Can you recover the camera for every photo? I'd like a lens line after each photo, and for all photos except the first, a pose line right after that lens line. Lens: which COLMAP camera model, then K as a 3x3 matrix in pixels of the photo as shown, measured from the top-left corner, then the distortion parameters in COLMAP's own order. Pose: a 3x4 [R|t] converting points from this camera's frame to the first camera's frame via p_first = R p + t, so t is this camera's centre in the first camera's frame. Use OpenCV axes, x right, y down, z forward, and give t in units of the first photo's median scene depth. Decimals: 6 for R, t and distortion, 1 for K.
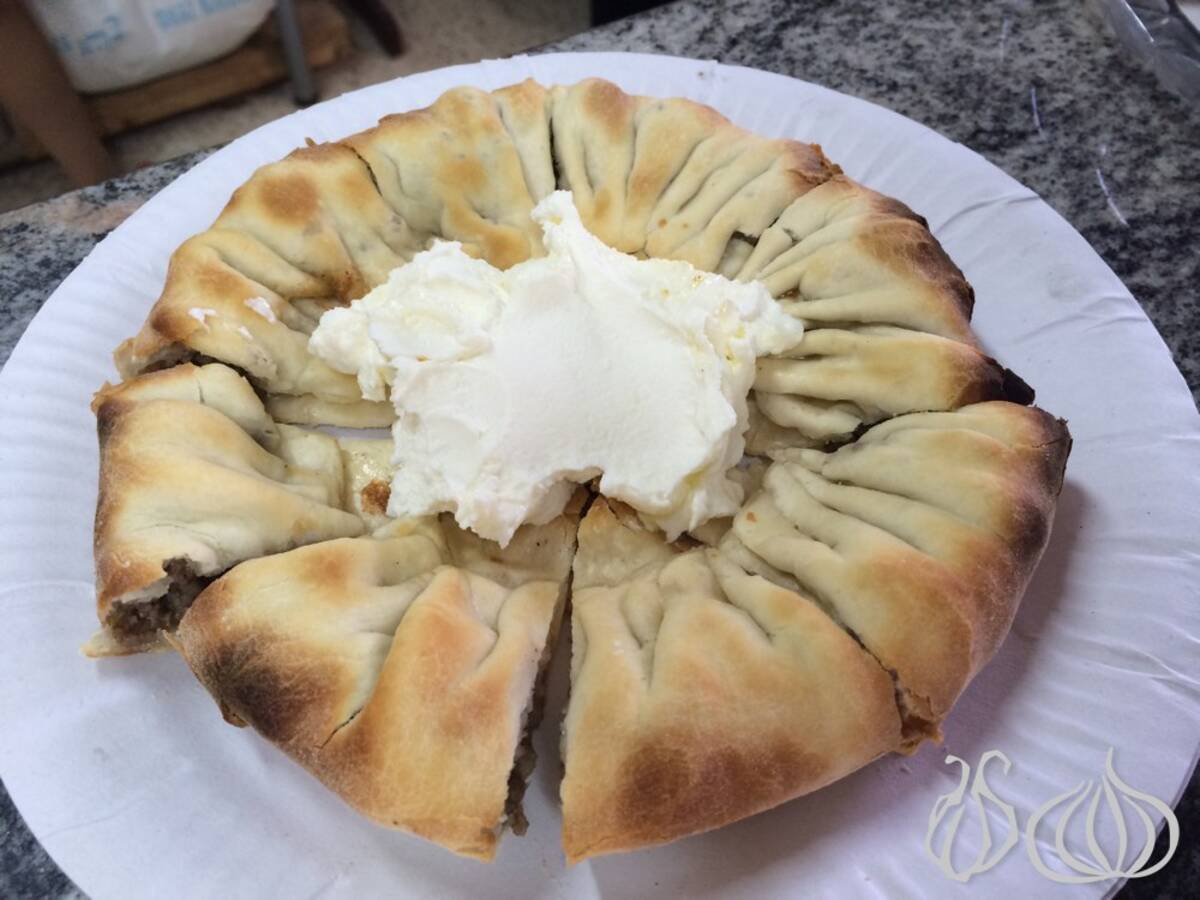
lens RADIAL K [[1035.7, 0, 596.4], [0, 1035.7, 449.4], [0, 0, 1]] dist [0.068635, -0.117084]
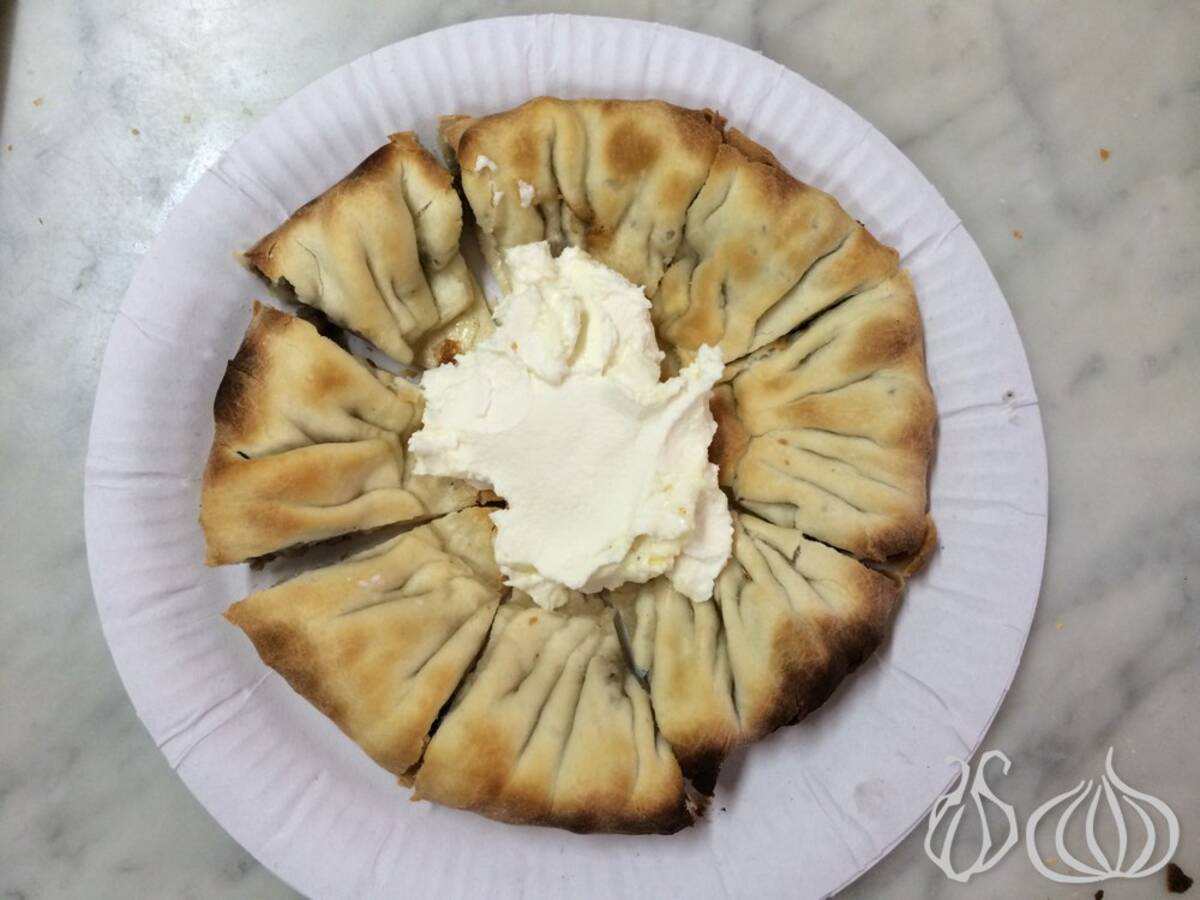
lens RADIAL K [[1035.7, 0, 601.1], [0, 1035.7, 453.2], [0, 0, 1]] dist [0.068635, -0.117084]
pose [[0.420420, 0.904126, -0.076175, 0.088133], [-0.756283, 0.395577, 0.521108, -0.736607], [0.501281, -0.161475, 0.850084, -0.047507]]
